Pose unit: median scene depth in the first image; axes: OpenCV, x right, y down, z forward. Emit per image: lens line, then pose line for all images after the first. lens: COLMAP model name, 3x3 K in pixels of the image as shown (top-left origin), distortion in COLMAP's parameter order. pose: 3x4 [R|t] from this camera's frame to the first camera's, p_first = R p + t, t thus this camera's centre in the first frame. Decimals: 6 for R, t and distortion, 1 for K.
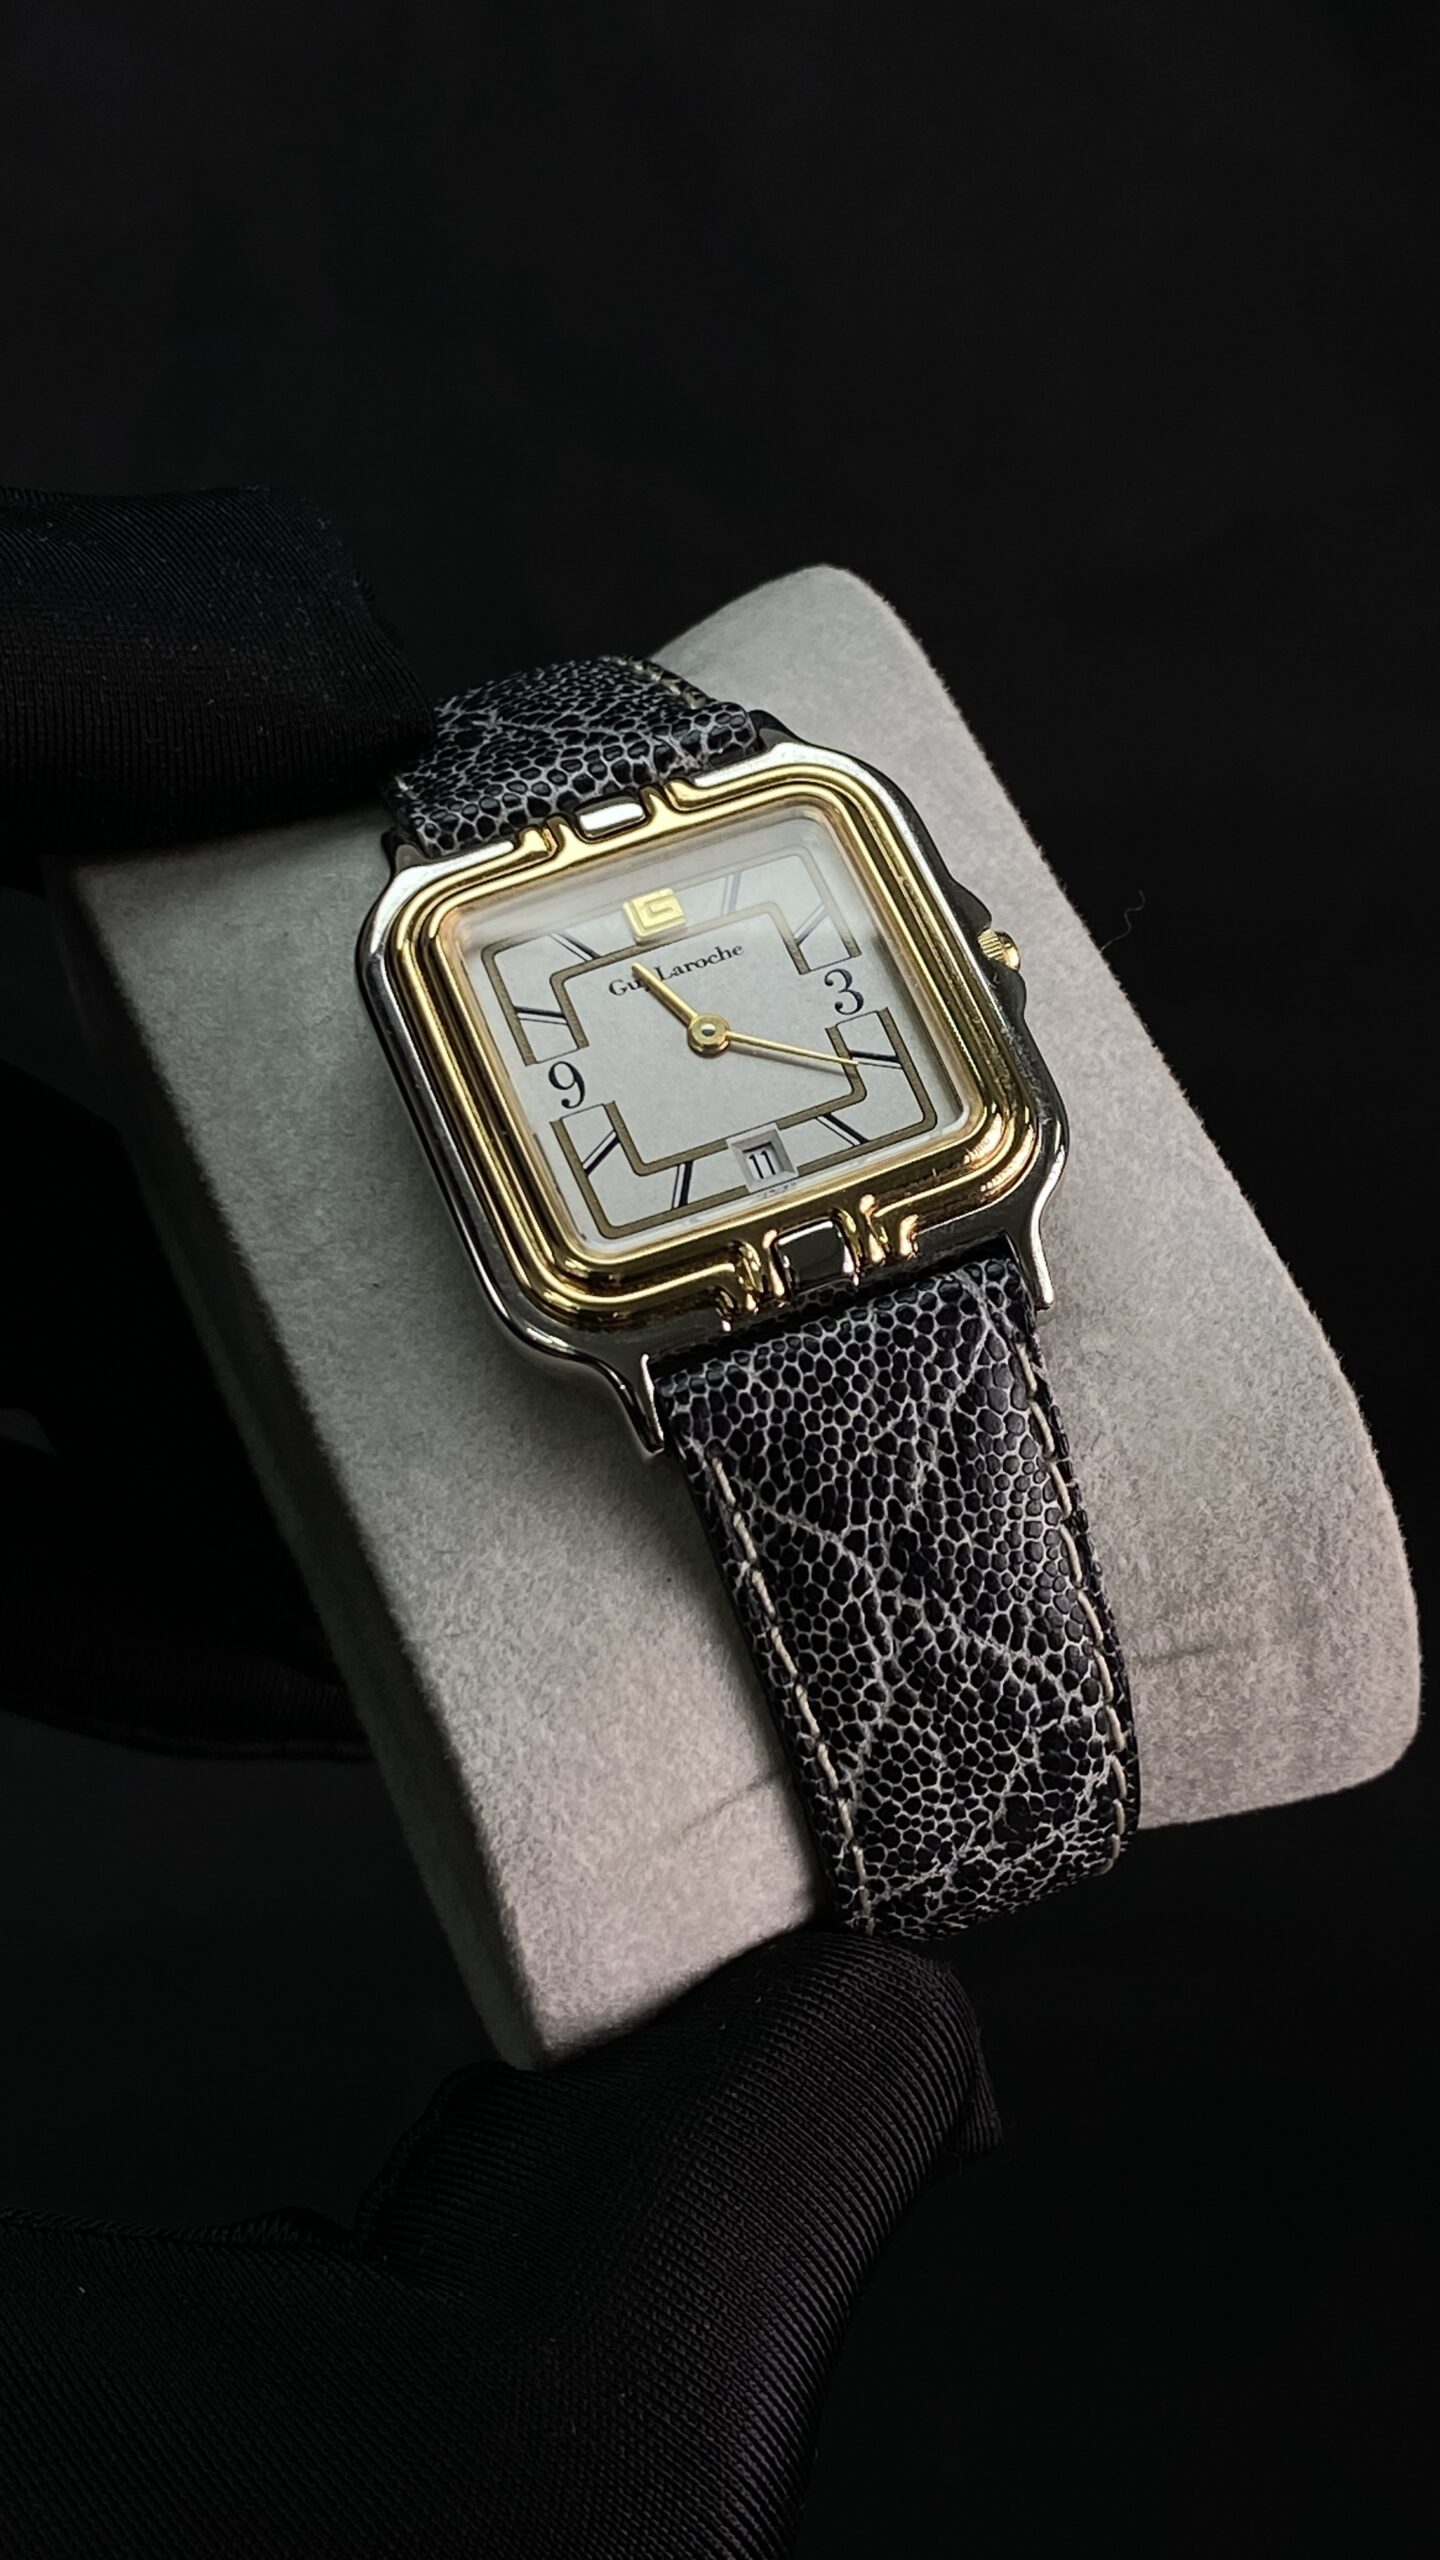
lens RADIAL K [[3982.9, 0, 730.2], [0, 3982.9, 1276.5], [0, 0, 1]] dist [-0.007595, 0.000000]
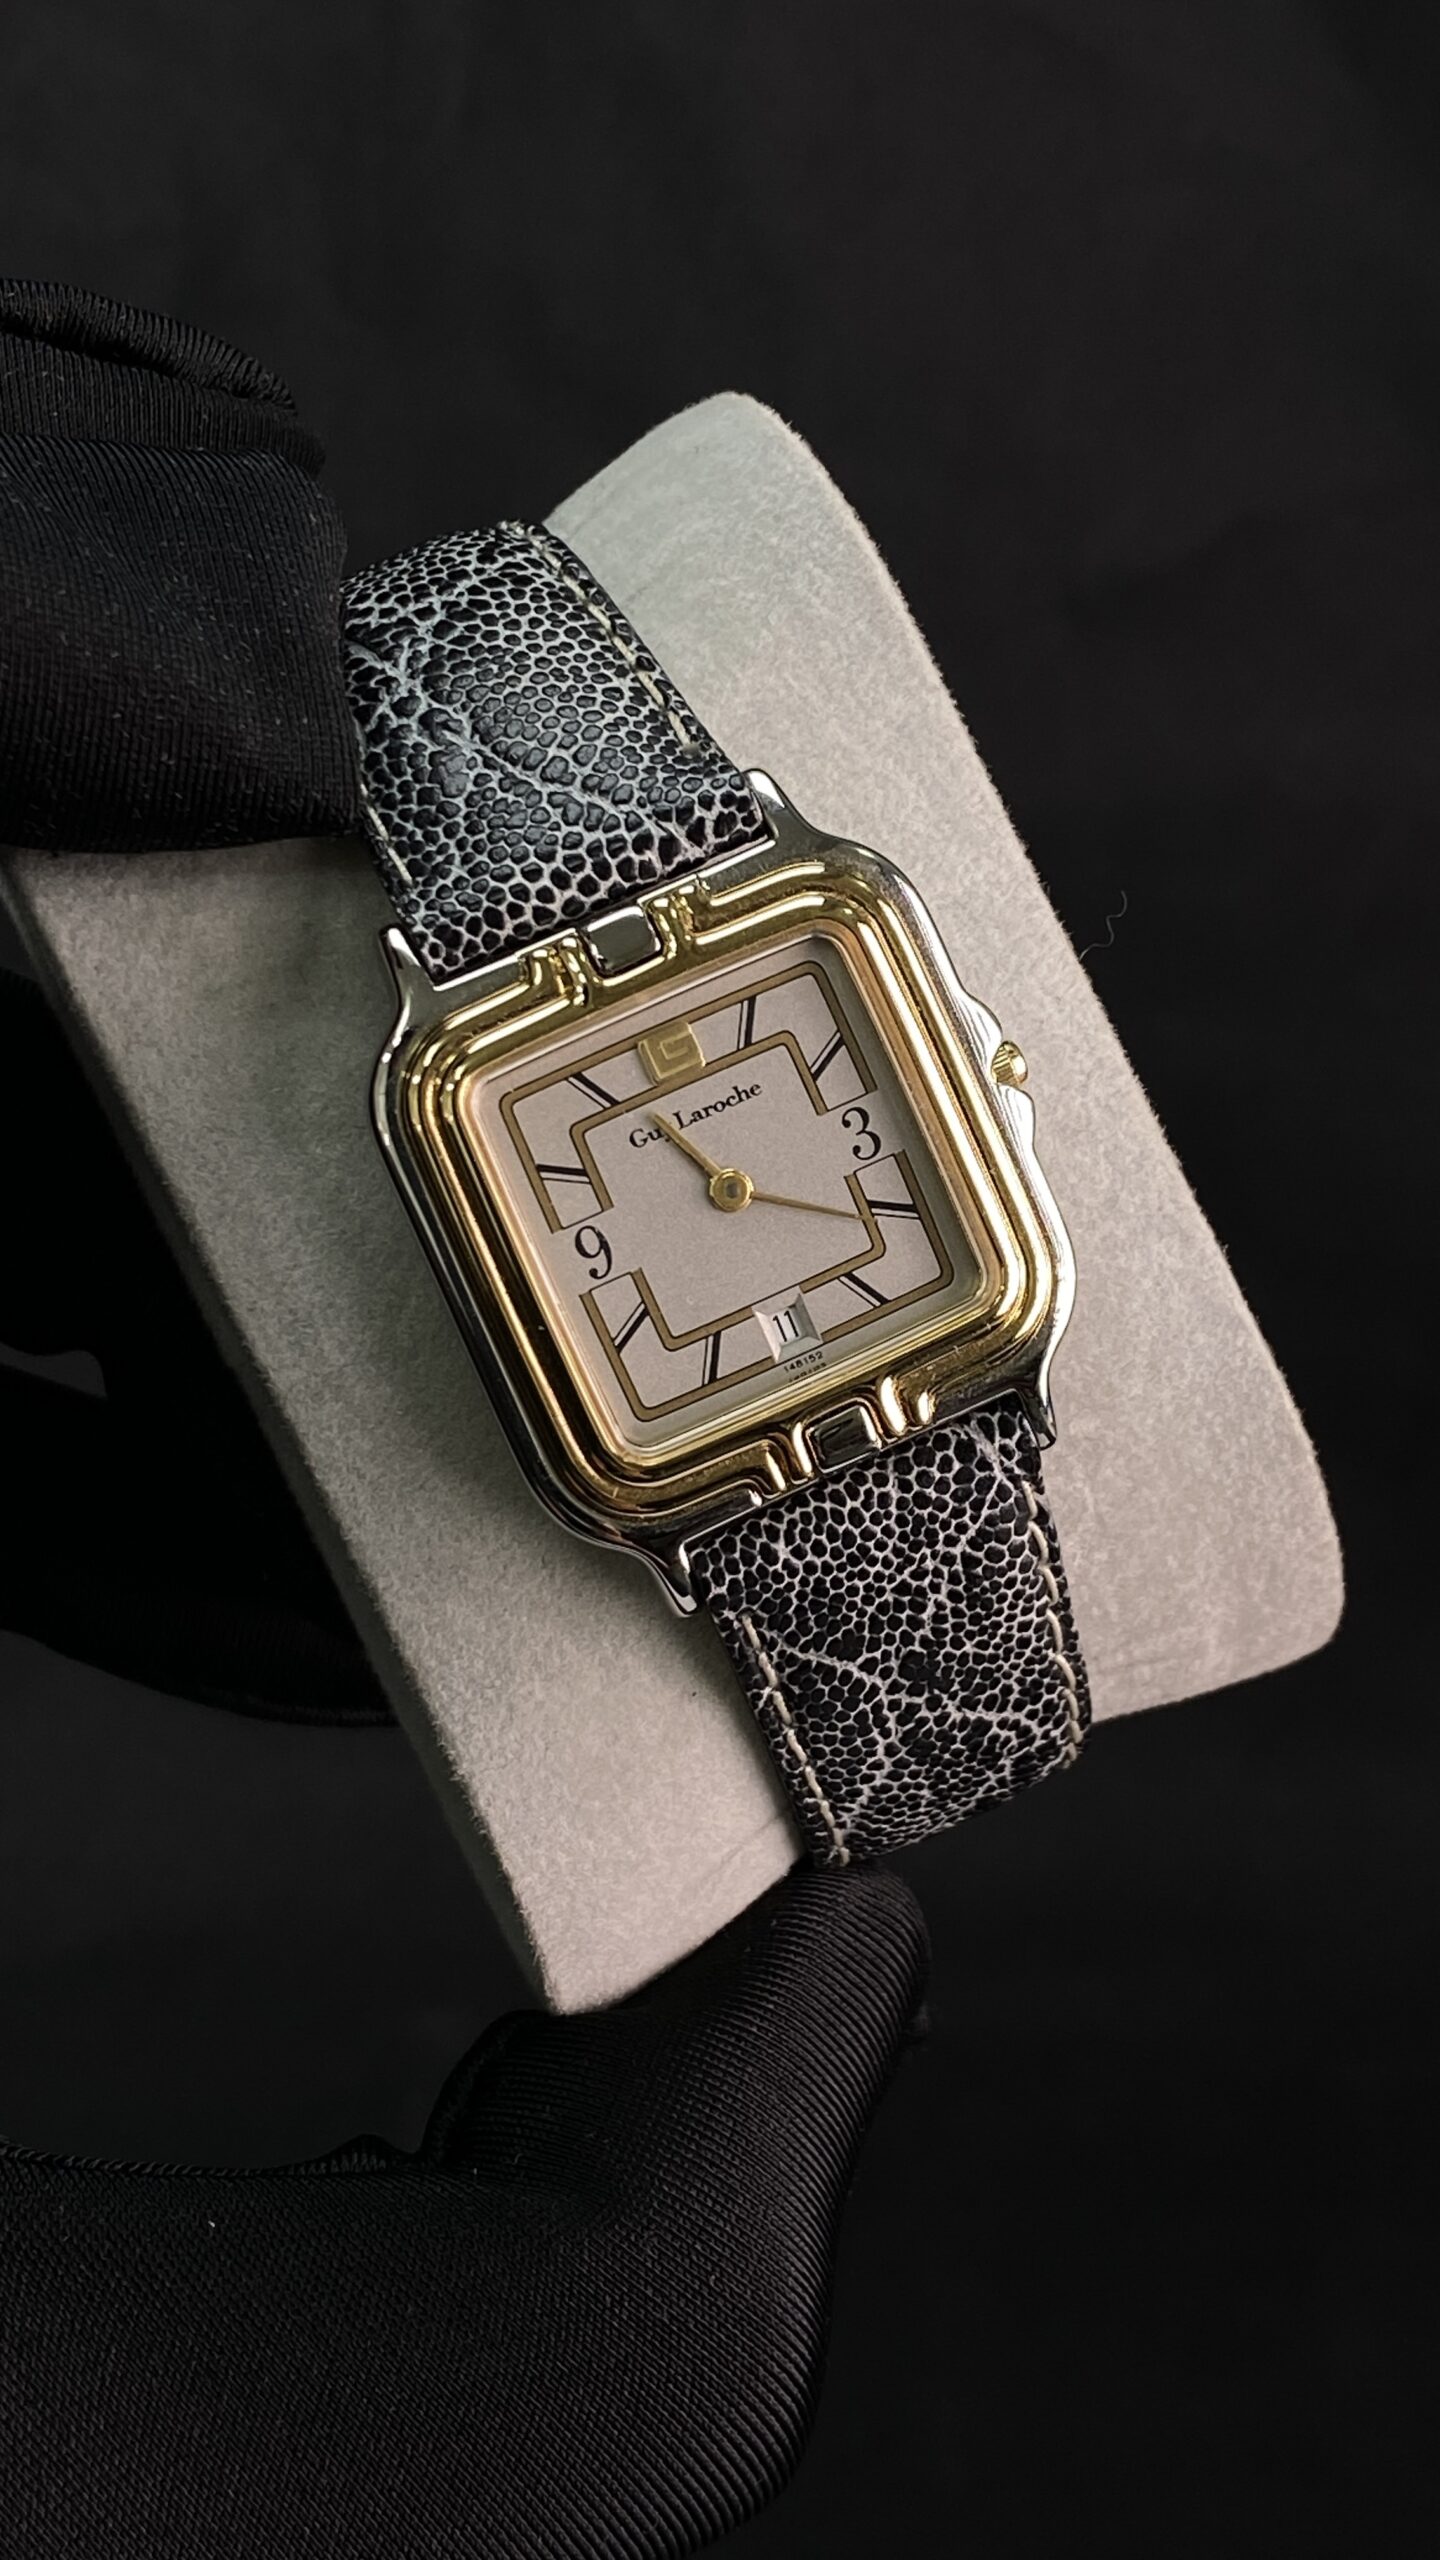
lens RADIAL K [[3982.9, 0, 709.7], [0, 3982.9, 1281.9], [0, 0, 1]] dist [-0.007595, 0.000000]
pose [[0.990410, -0.041165, 0.131886, -0.145213], [-0.027054, 0.878316, 0.477315, -0.523836], [-0.135486, -0.476305, 0.868779, 0.115669]]
